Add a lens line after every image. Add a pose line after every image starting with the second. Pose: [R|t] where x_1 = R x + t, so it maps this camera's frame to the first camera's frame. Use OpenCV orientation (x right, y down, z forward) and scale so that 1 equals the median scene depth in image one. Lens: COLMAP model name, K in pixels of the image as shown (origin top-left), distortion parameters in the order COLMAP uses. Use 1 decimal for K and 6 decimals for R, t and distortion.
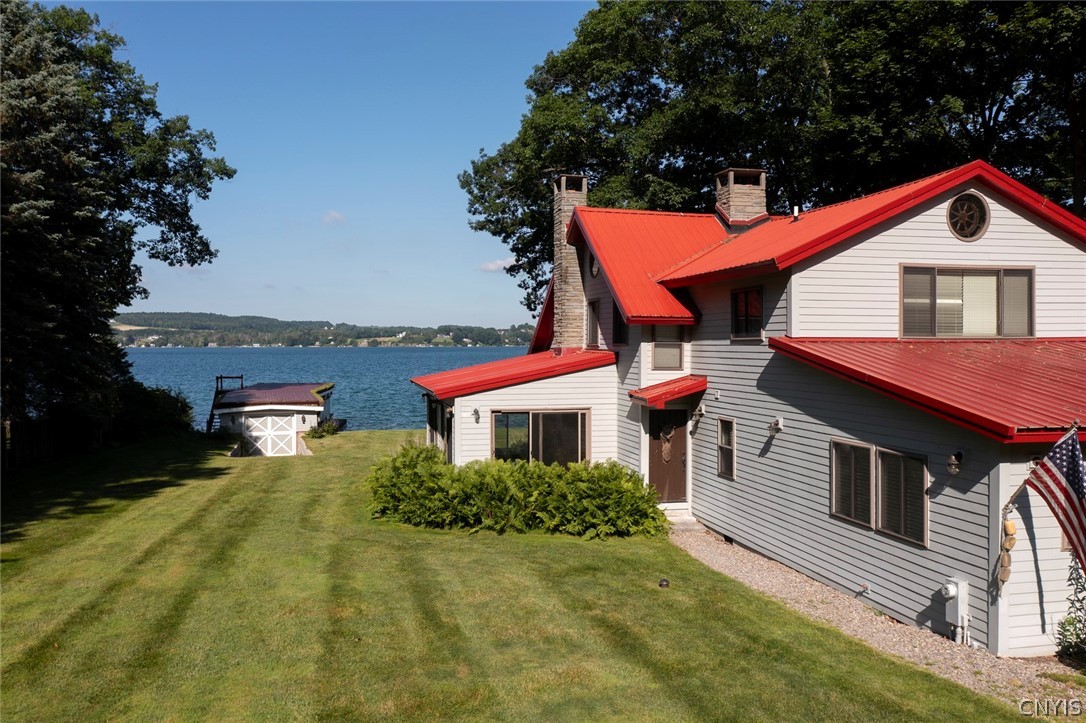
lens RADIAL K [[871.6, 0, 534.5], [0, 871.6, 349.3], [0, 0, 1]] dist [0.000614, -0.005778]
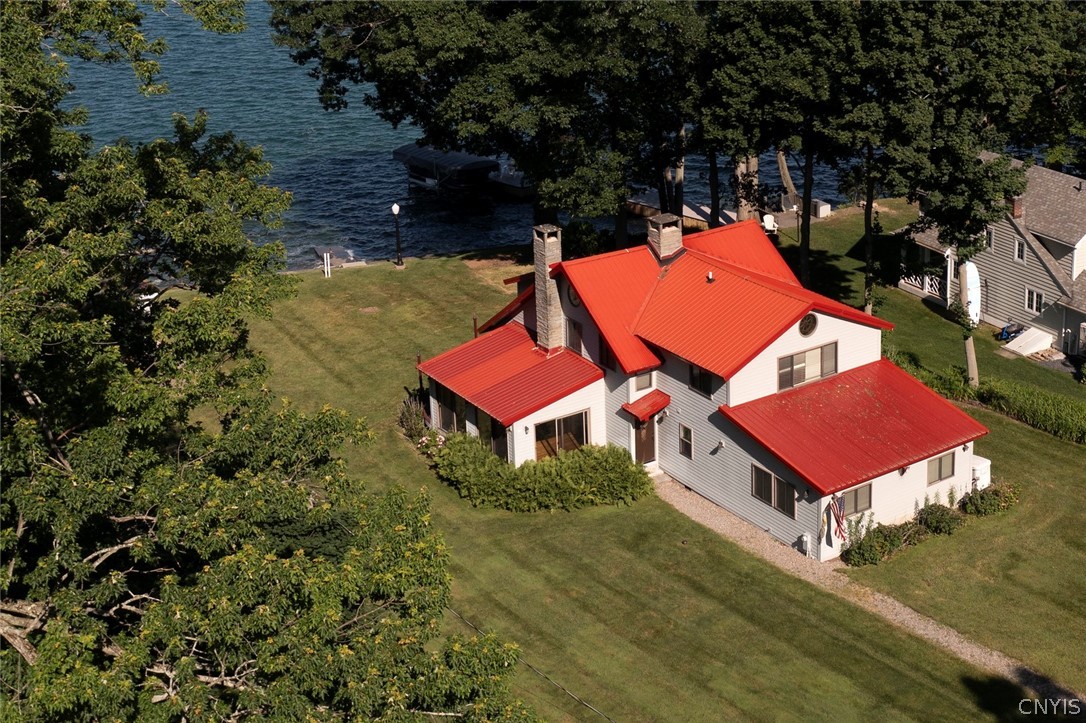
lens RADIAL K [[1593.7, 0, 745.9], [0, 1593.7, 143.5], [0, 0, 1]] dist [-0.021678, 0.014291]
pose [[0.903351, -0.106043, 0.415586, -0.901413], [0.006049, 0.972007, 0.234873, -1.168106], [-0.428860, -0.209659, 0.878705, -1.680475]]
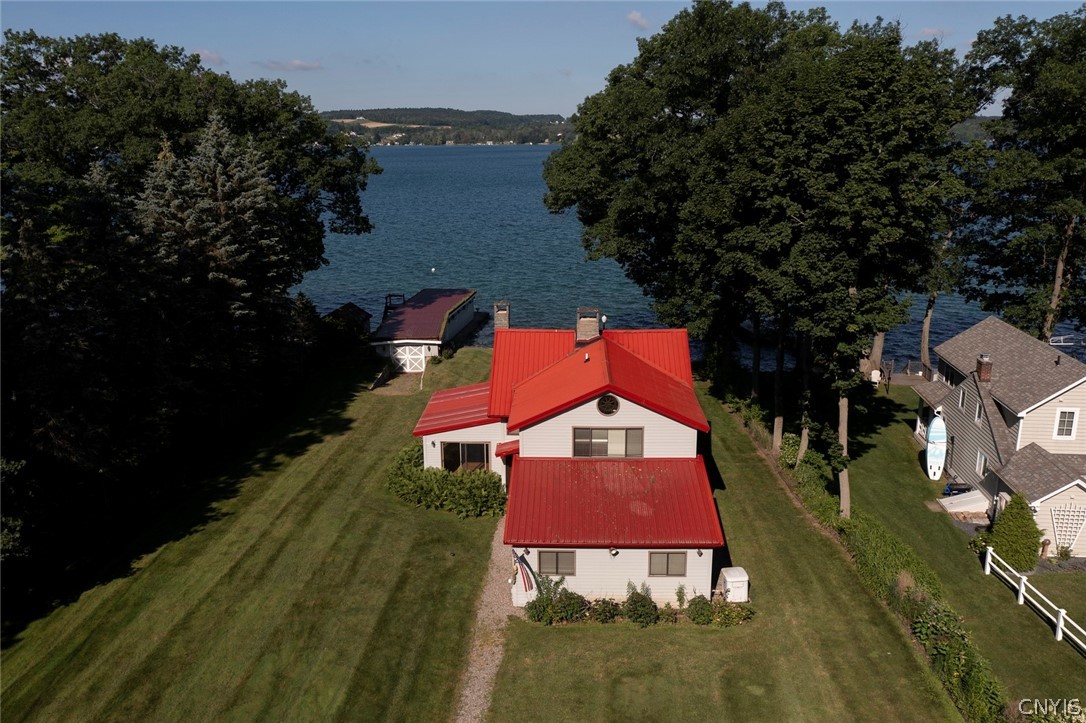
lens RADIAL K [[861.6, 0, 543.0], [0, 861.6, 361.5], [0, 0, 1]] dist [-0.007900, 0.001085]
pose [[0.968234, 0.058401, -0.243129, 0.720200], [0.003757, 0.968834, 0.247684, -0.665351], [0.250016, -0.240730, 0.937838, -0.868034]]
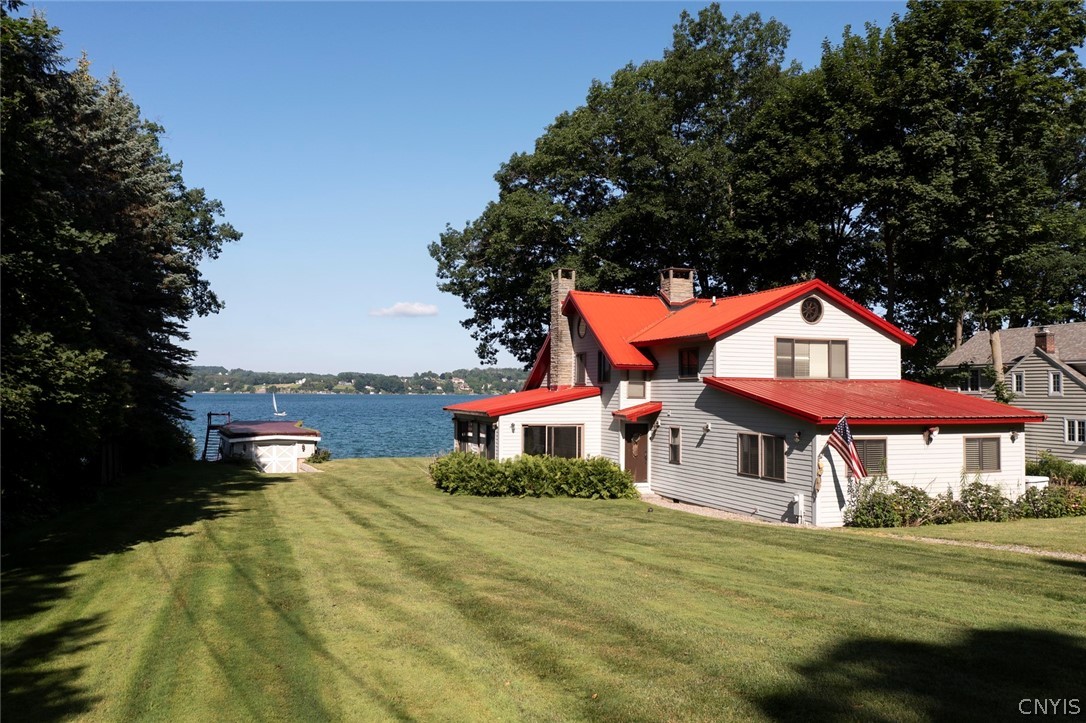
lens RADIAL K [[873.4, 0, 543.0], [0, 873.4, 361.5], [0, 0, 1]] dist [-0.009889, -0.000236]
pose [[0.992564, 0.012638, 0.121066, -0.215746], [-0.007620, 0.999096, -0.041823, 0.025082], [-0.121485, 0.040589, 0.991763, -0.576086]]
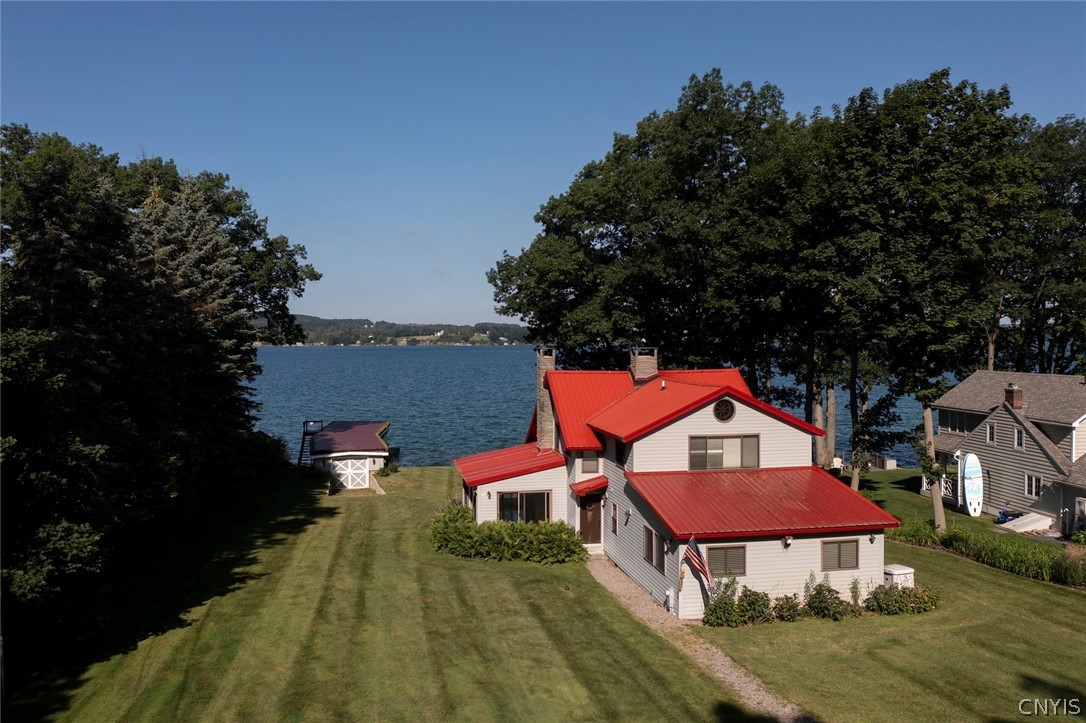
lens RADIAL K [[861.6, 0, 543.0], [0, 861.6, 361.5], [0, 0, 1]] dist [-0.007900, 0.001085]
pose [[0.999485, -0.001860, -0.032030, 0.114296], [0.002468, 0.999817, 0.018956, -0.258453], [0.031989, -0.019025, 0.999307, -0.873541]]
